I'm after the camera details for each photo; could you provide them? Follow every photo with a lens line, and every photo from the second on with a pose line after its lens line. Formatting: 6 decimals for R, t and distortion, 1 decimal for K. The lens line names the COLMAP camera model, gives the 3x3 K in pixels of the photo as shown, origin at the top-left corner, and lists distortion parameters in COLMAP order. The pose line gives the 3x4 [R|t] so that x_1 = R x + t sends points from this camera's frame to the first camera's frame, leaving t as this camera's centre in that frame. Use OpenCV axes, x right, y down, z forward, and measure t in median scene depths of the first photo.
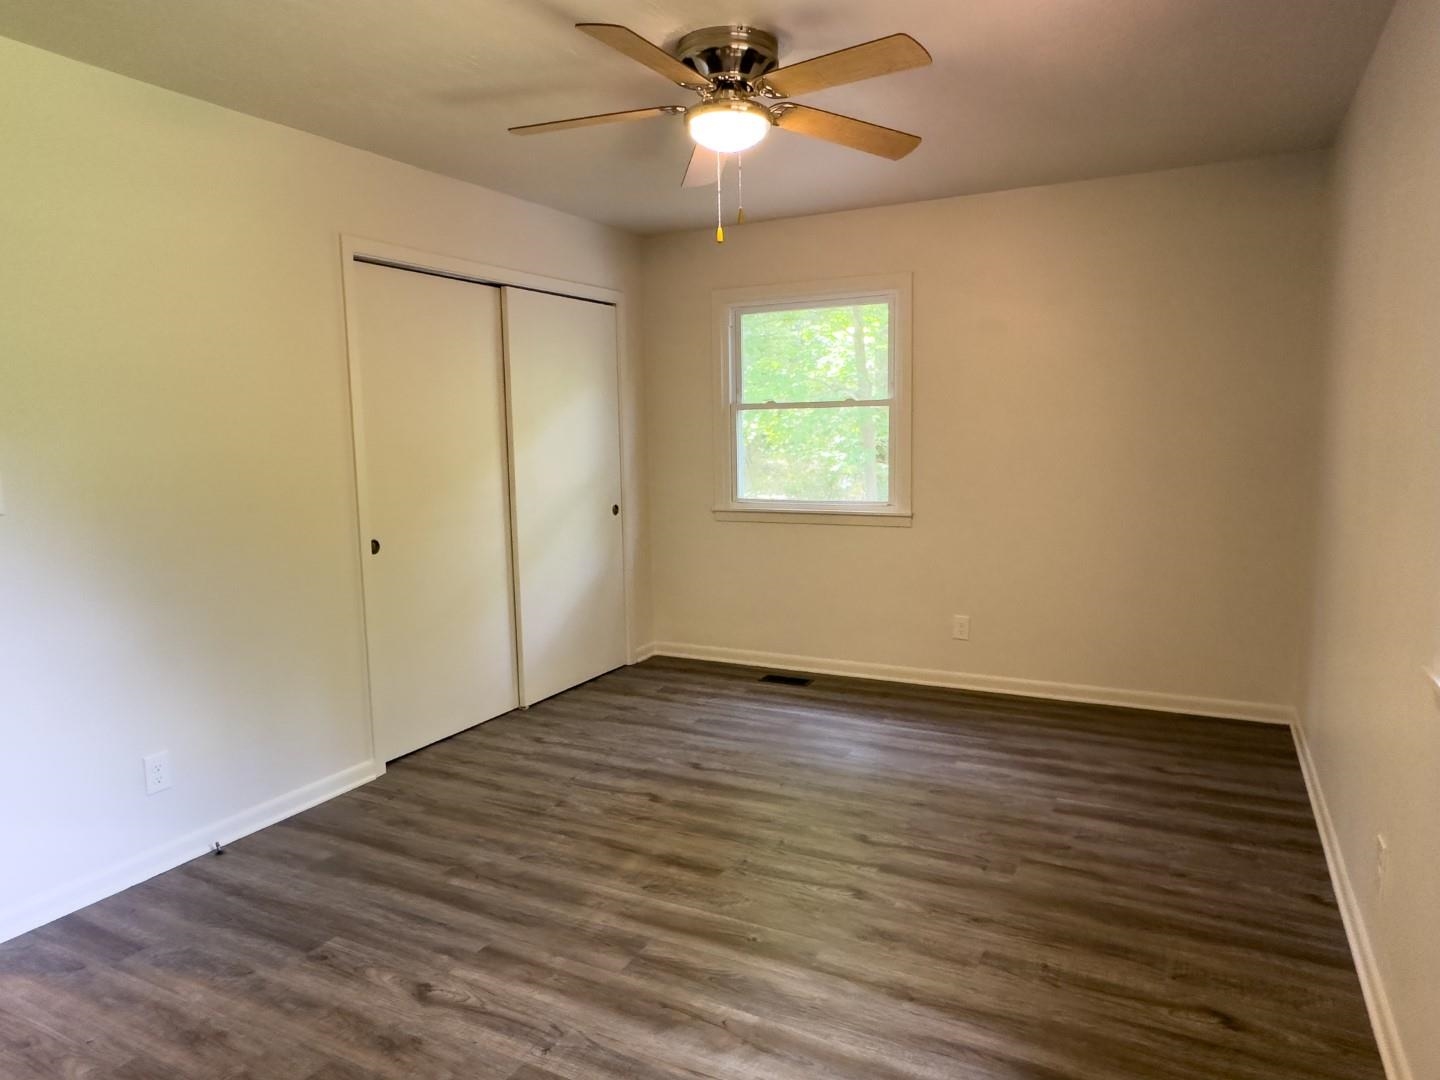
lens RADIAL K [[939.1, 0, 721.0], [0, 939.1, 540.3], [0, 0, 1]] dist [0.001084, 0.002137]
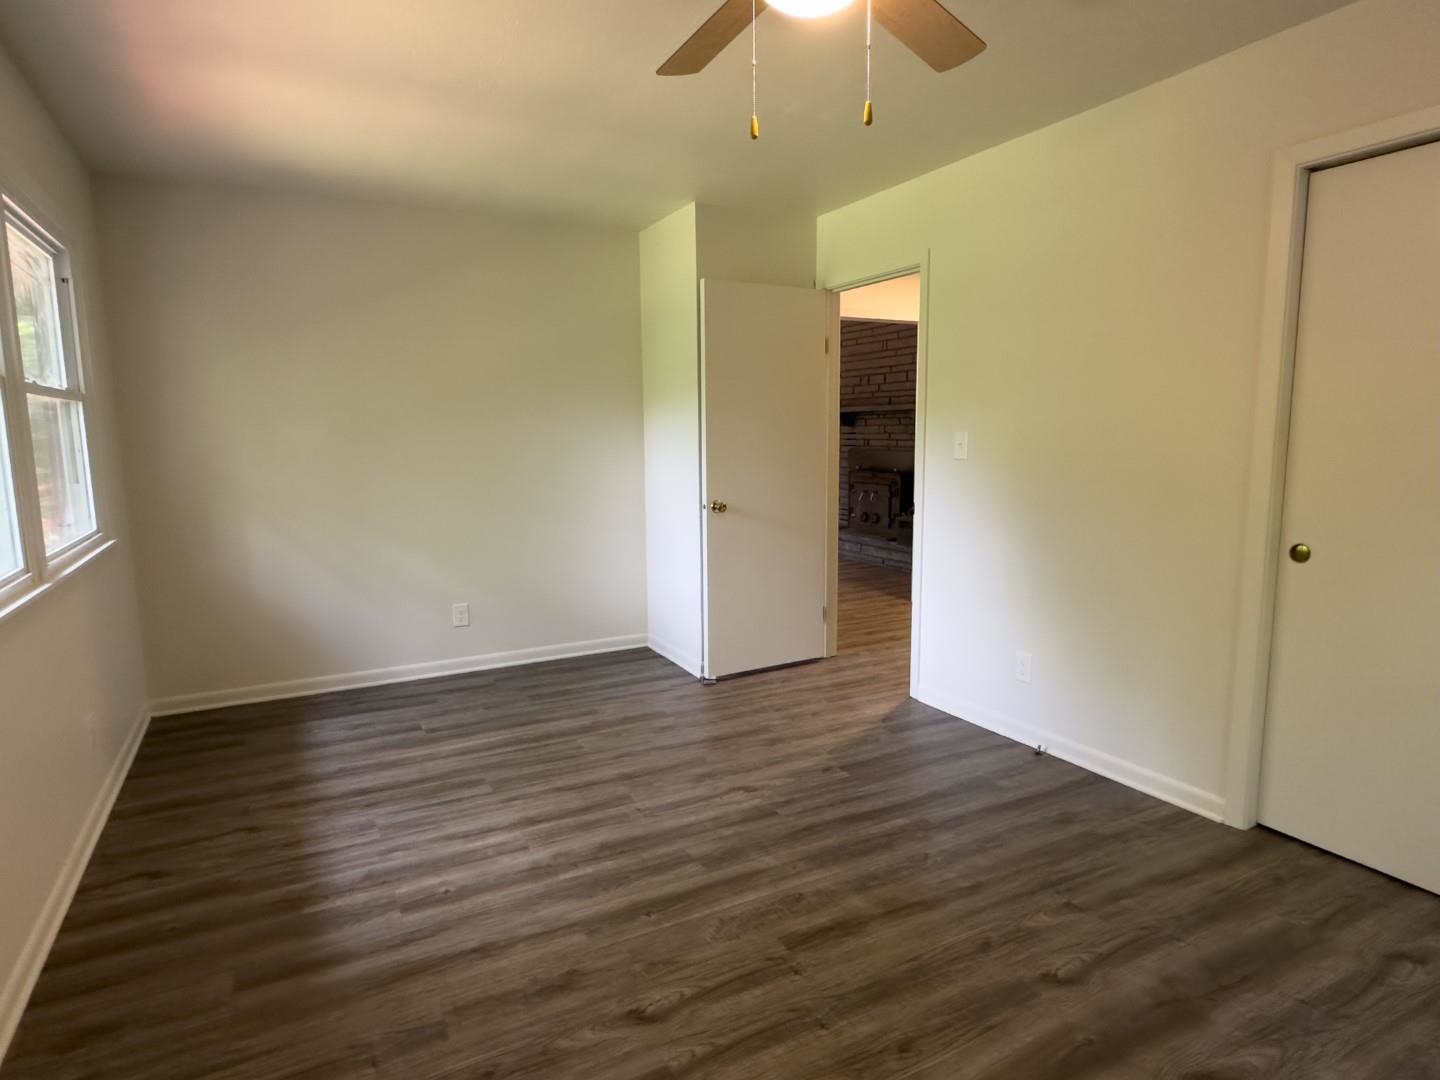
lens RADIAL K [[820.2, 0, 721.2], [0, 820.2, 539.1], [0, 0, 1]] dist [0.001983, -0.000291]
pose [[-0.565197, 0.133858, -0.814024, 0.593029], [-0.074563, 0.974420, 0.212005, -0.151578], [0.821580, 0.180520, -0.540758, 1.320486]]
